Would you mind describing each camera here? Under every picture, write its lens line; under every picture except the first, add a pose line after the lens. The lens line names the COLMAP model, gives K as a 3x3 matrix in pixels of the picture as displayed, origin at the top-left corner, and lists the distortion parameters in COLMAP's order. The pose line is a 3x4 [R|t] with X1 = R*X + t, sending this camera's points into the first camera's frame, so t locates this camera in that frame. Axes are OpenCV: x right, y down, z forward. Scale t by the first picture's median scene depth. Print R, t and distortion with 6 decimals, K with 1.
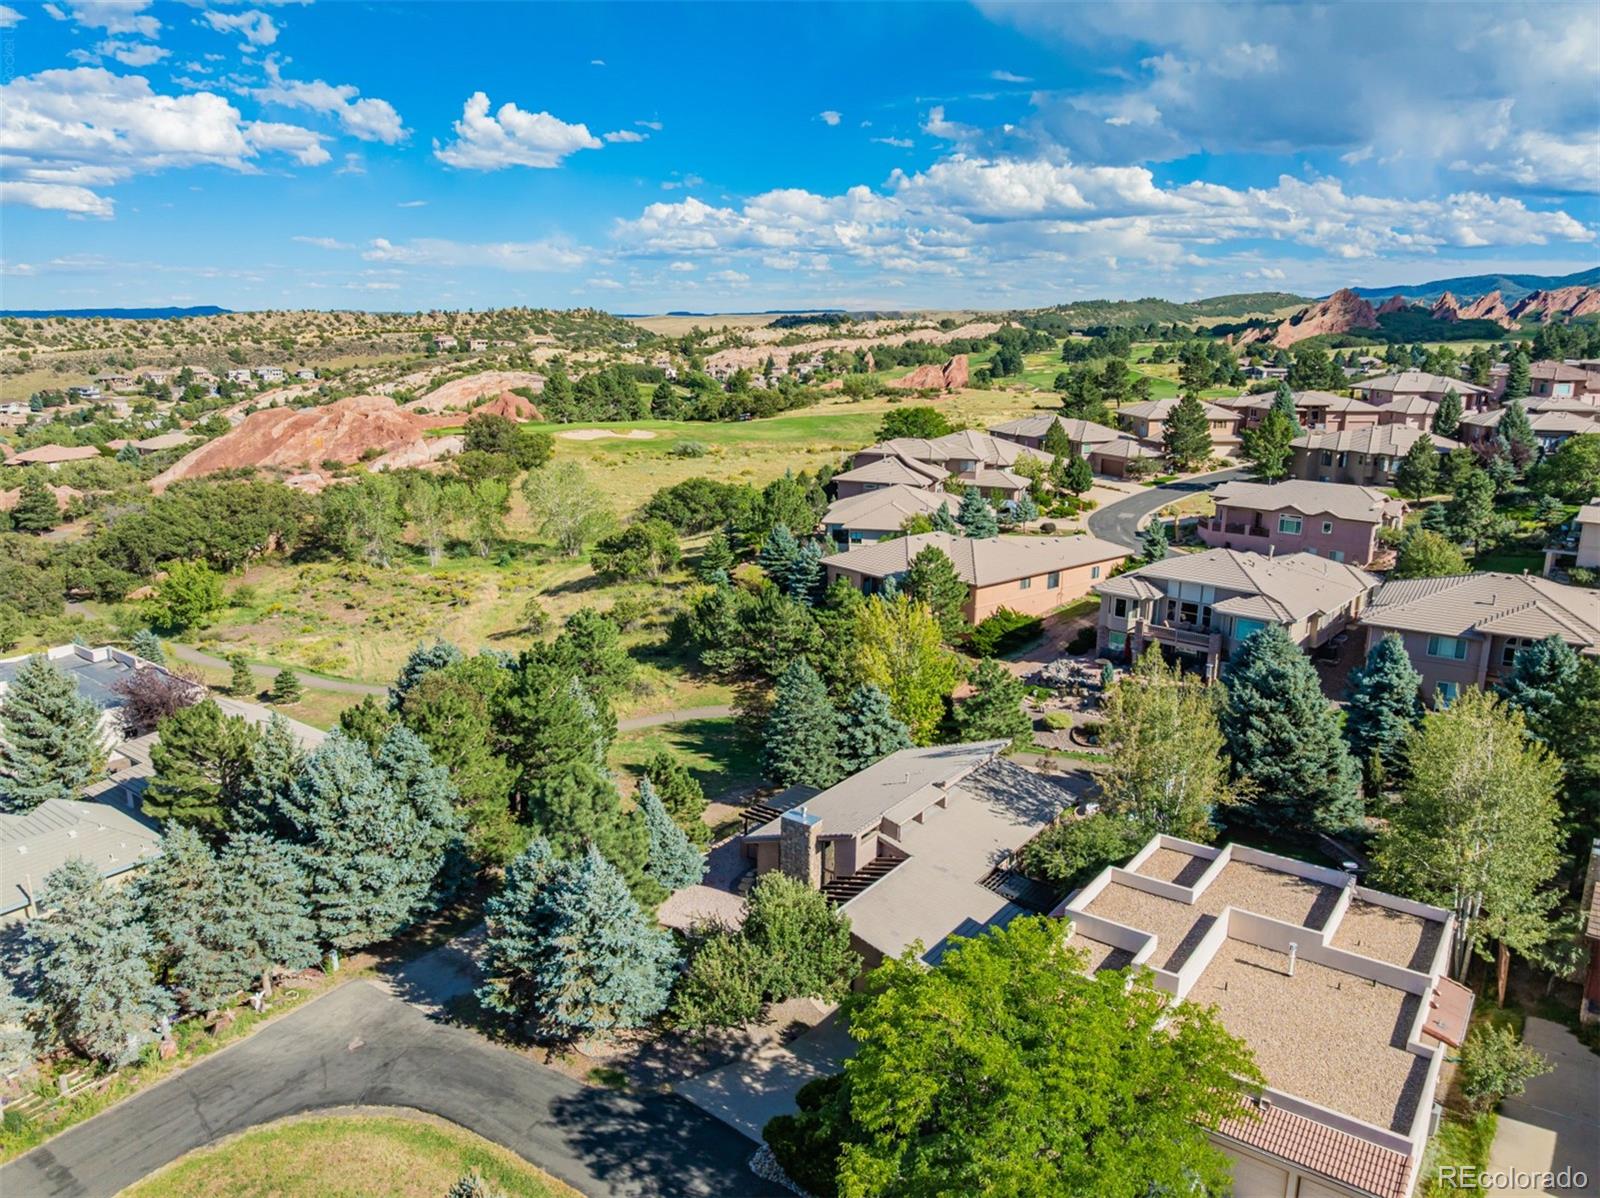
lens RADIAL K [[1140.4, 0, 792.8], [0, 1140.4, 595.1], [0, 0, 1]] dist [-0.054227, 0.018095]
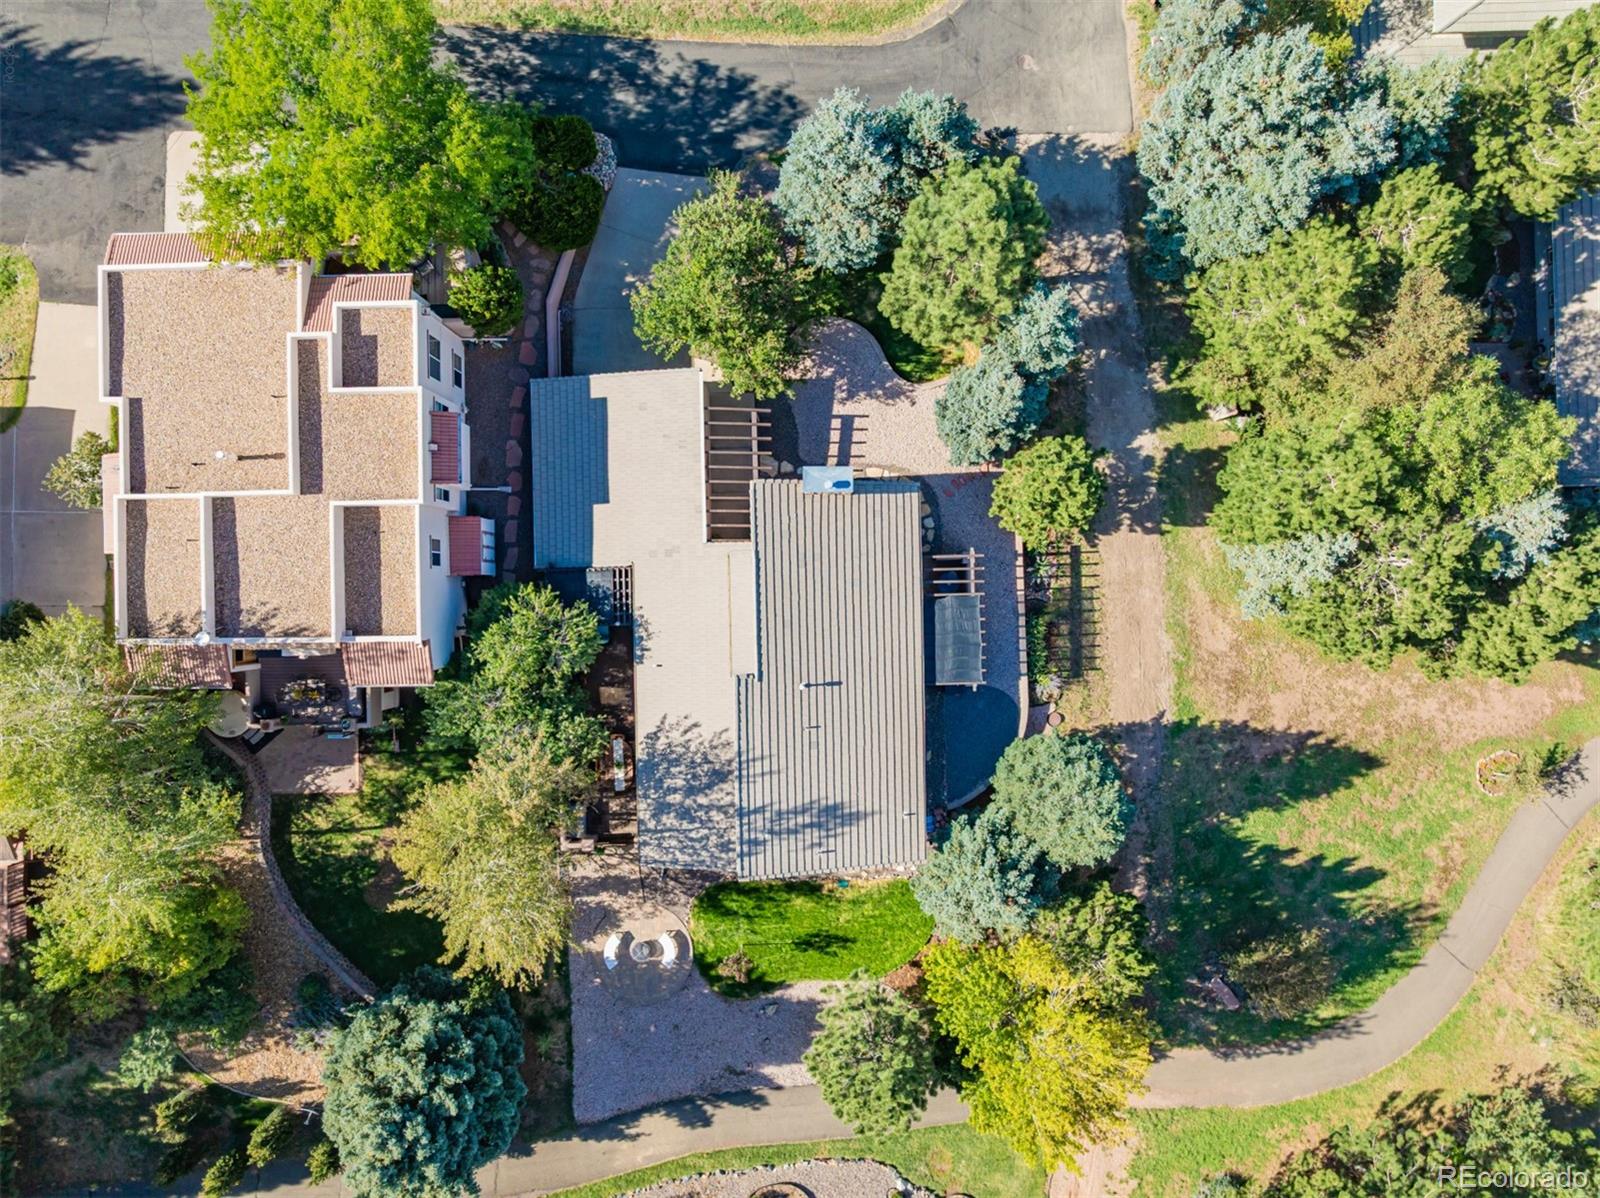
lens RADIAL K [[1140.4, 0, 811.0], [0, 1140.4, 598.4], [0, 0, 1]] dist [-0.054227, 0.018095]
pose [[-0.789997, 0.613020, 0.010570, 0.021829], [-0.137735, -0.194245, 0.971235, -0.216230], [0.597440, 0.765817, 0.237887, 0.314314]]
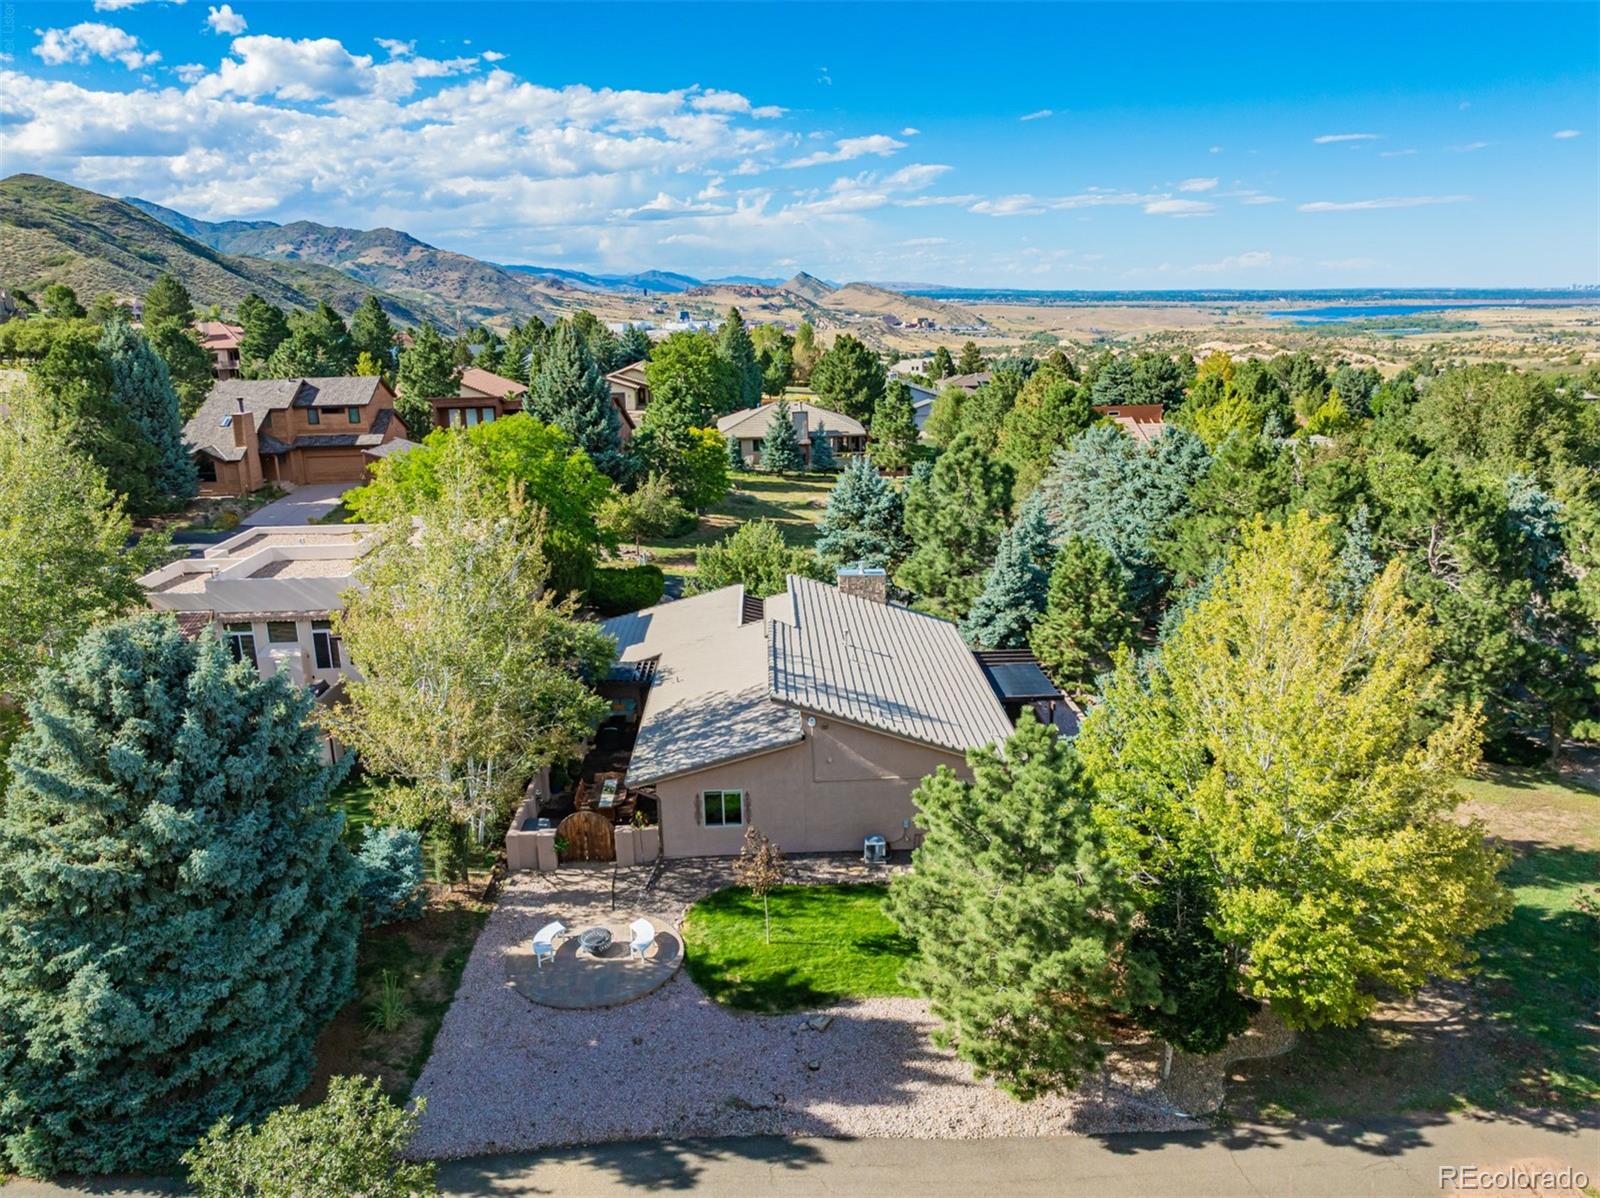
lens RADIAL K [[1140.4, 0, 811.7], [0, 1140.4, 600.4], [0, 0, 1]] dist [-0.054227, 0.018095]
pose [[-0.773121, 0.196846, -0.602940, 0.204380], [-0.124347, 0.885132, 0.448419, -0.052022], [0.621951, 0.421655, -0.659837, 0.567919]]
